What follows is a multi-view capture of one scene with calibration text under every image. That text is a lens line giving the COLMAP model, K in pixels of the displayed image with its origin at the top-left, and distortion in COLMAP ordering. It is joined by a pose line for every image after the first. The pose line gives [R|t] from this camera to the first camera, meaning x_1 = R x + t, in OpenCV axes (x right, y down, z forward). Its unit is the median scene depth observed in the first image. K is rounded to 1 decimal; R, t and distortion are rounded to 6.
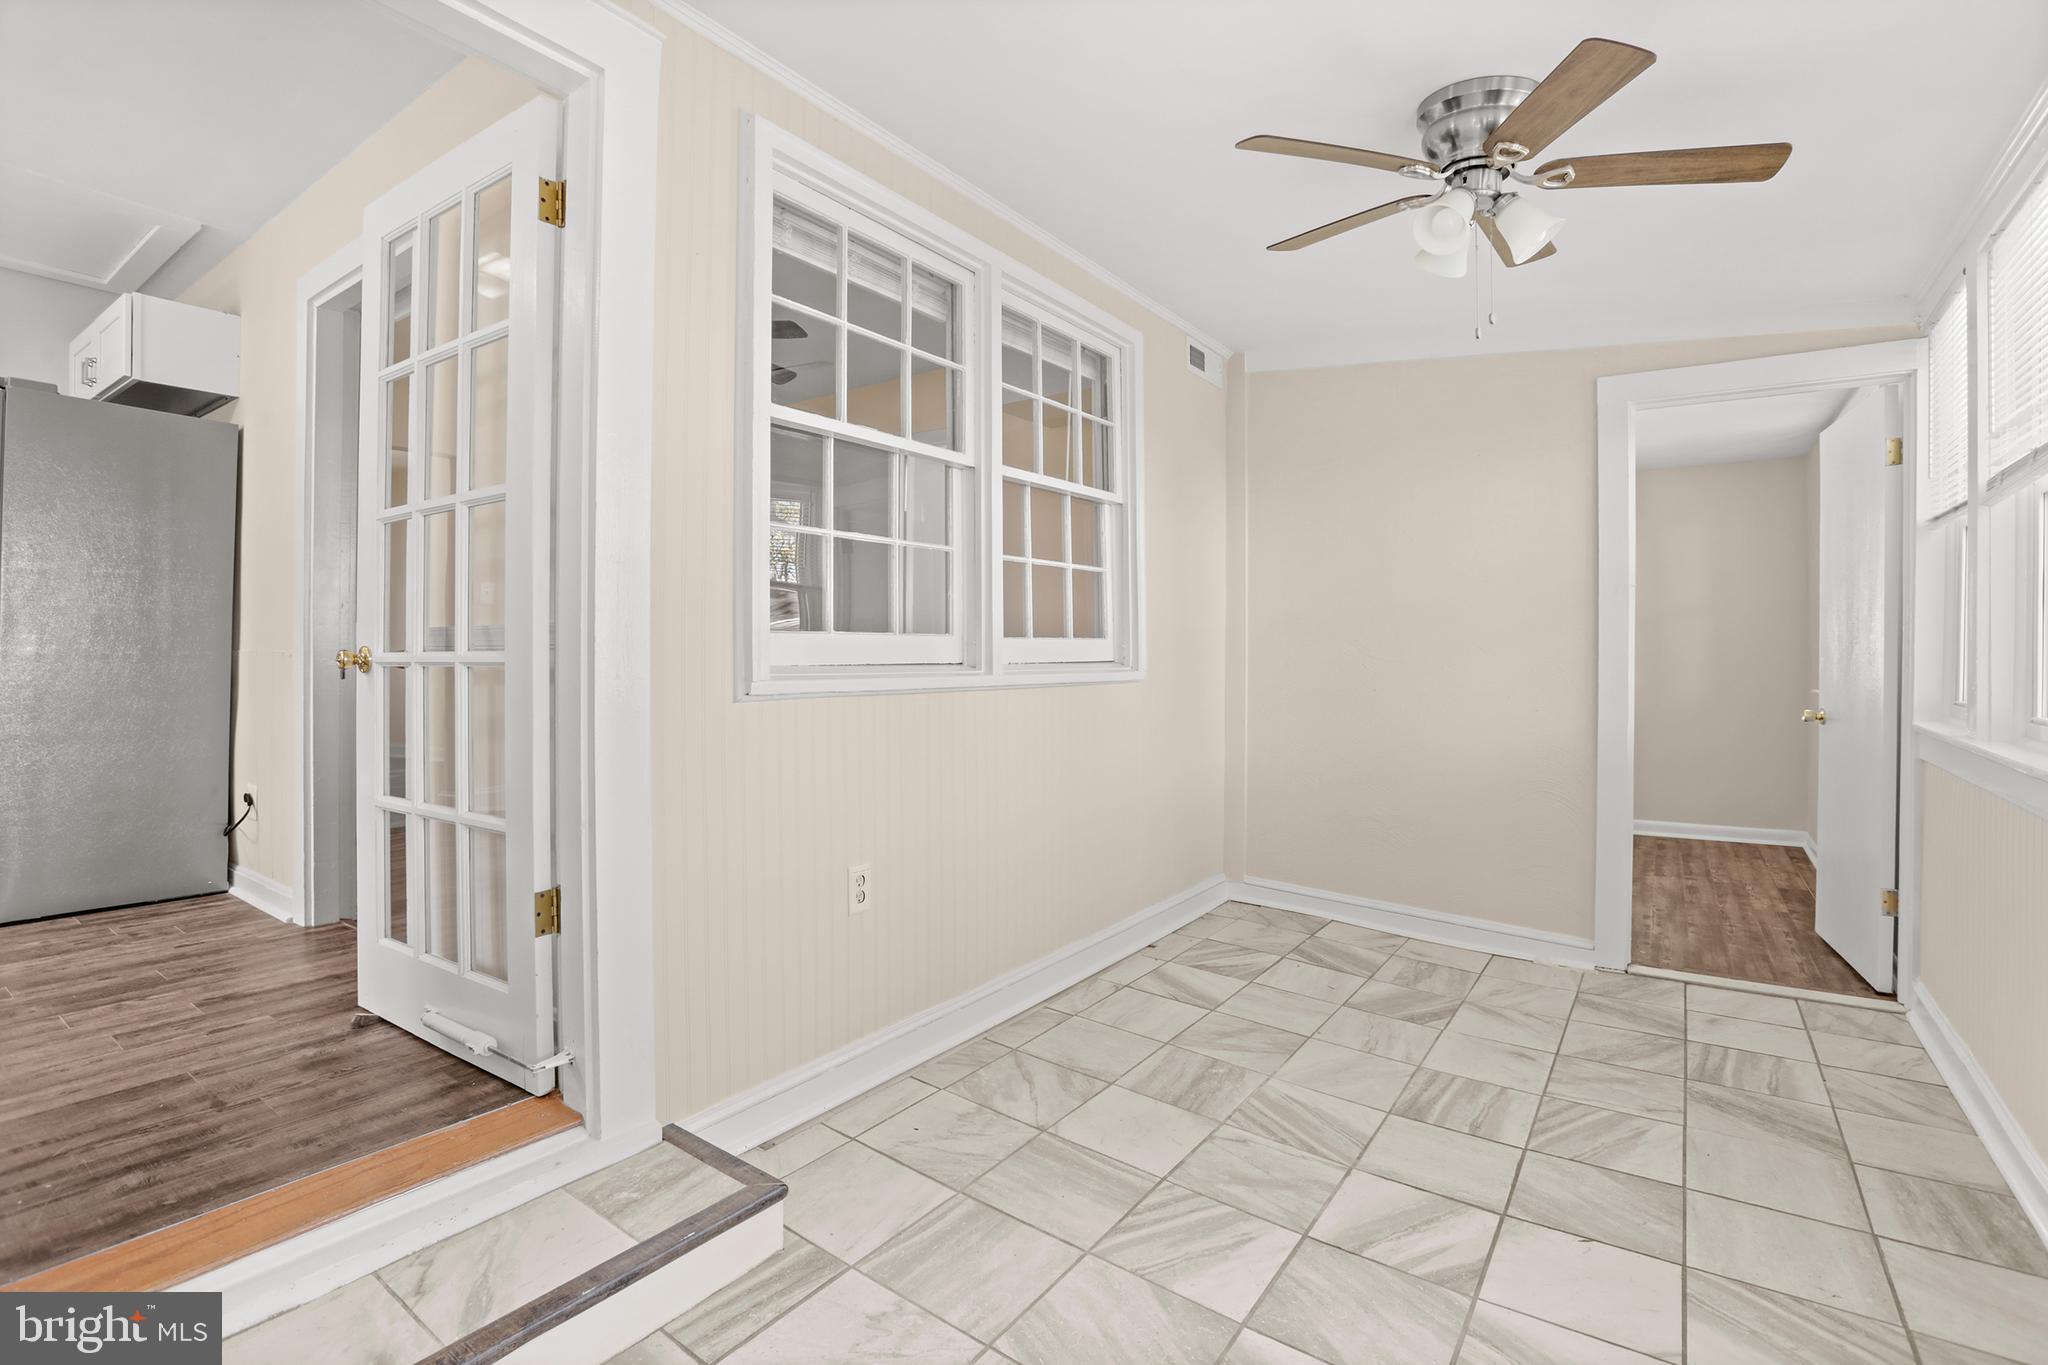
lens RADIAL K [[924.3, 0, 1043.5], [0, 924.3, 656.4], [0, 0, 1]] dist [-0.023090, 0.000975]
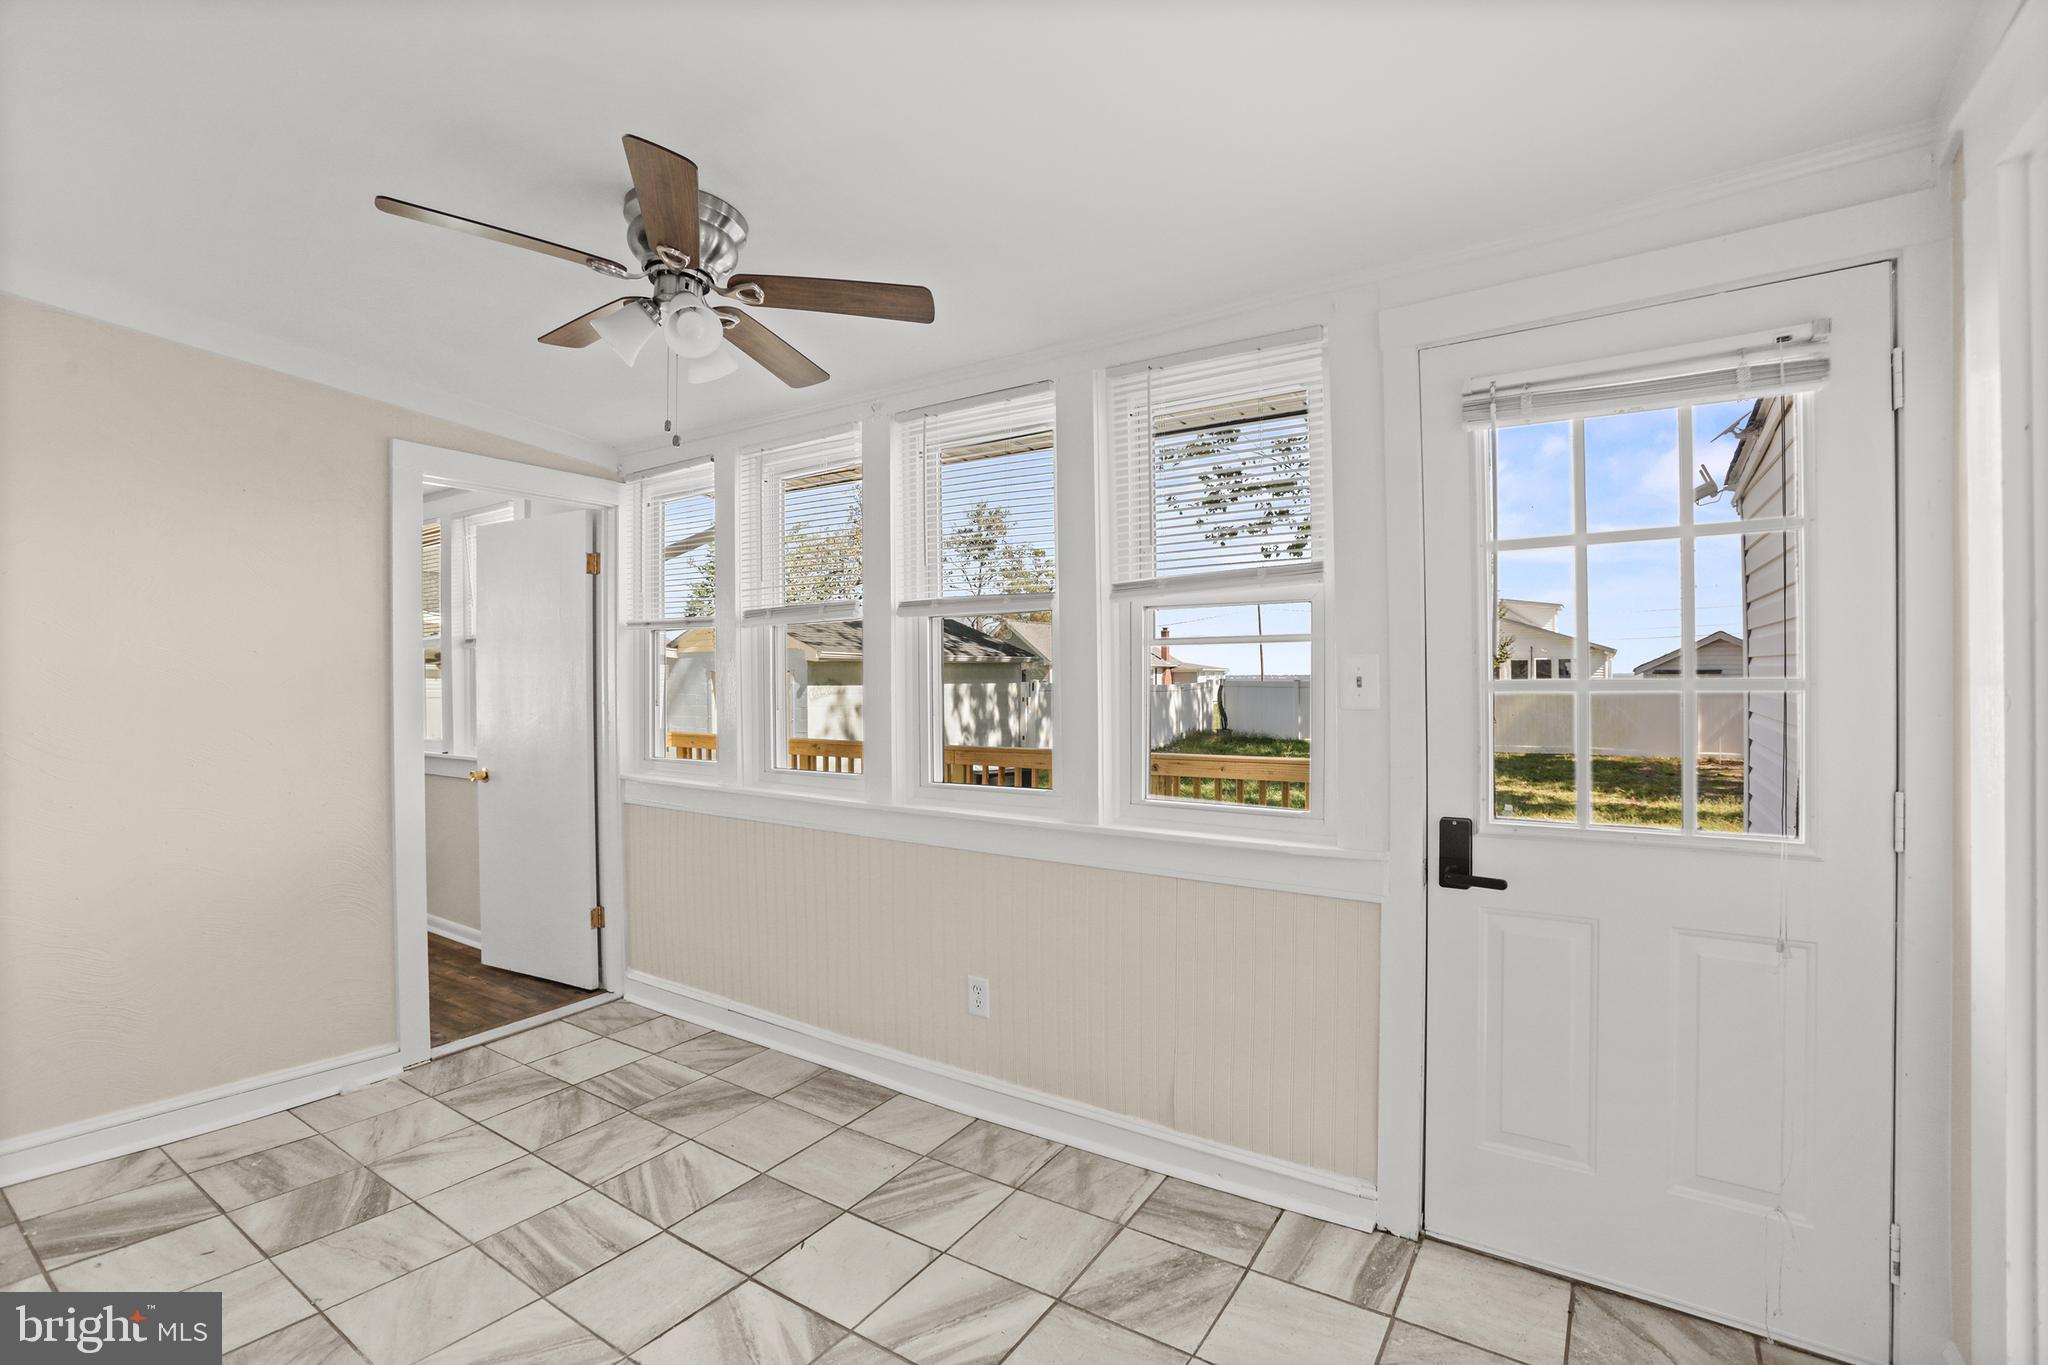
lens RADIAL K [[916.7, 0, 989.0], [0, 916.7, 683.4], [0, 0, 1]] dist [-0.064227, 0.020022]
pose [[-0.004000, 0.001146, 0.999991, -0.361507], [0.008222, 0.999966, -0.001113, -0.056666], [-0.999958, 0.008218, -0.004009, 0.470981]]
